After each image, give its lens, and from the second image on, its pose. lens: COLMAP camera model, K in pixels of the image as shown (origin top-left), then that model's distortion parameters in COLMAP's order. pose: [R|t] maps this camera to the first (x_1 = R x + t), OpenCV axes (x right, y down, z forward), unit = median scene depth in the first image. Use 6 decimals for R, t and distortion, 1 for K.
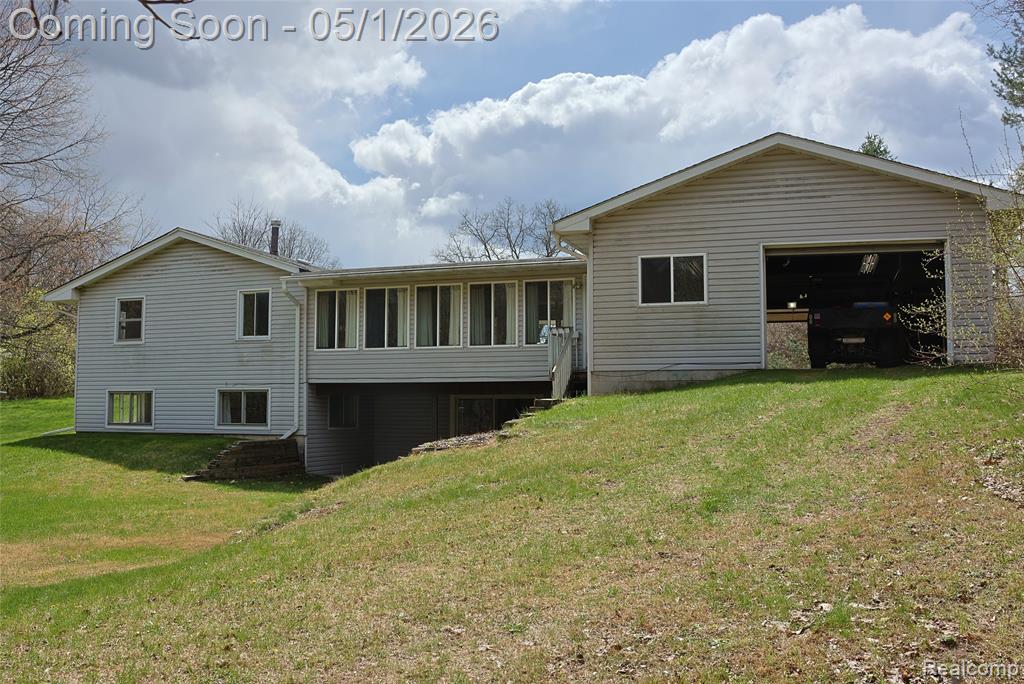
lens RADIAL K [[1052.3, 0, 512.0], [0, 1052.3, 342.0], [0, 0, 1]] dist [-0.128421, 0.004912]
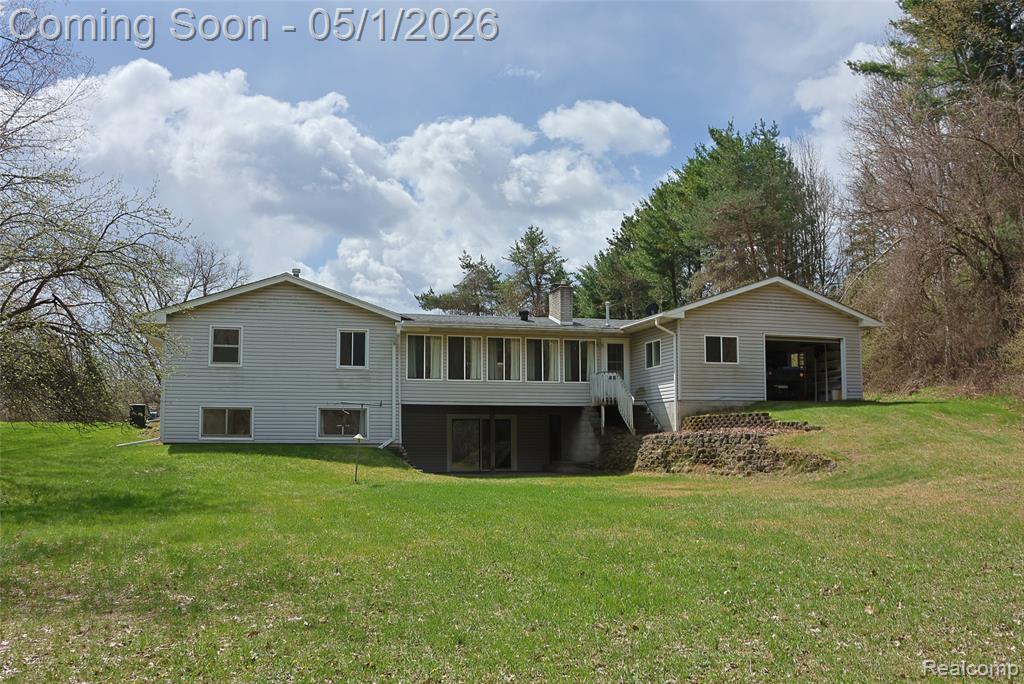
lens RADIAL K [[1052.3, 0, 512.0], [0, 1052.3, 342.0], [0, 0, 1]] dist [-0.128421, 0.004912]
pose [[0.772960, 0.060824, 0.631533, -0.899919], [-0.036904, 0.998019, -0.050953, 0.022826], [-0.633381, 0.016078, 0.773673, -0.107225]]
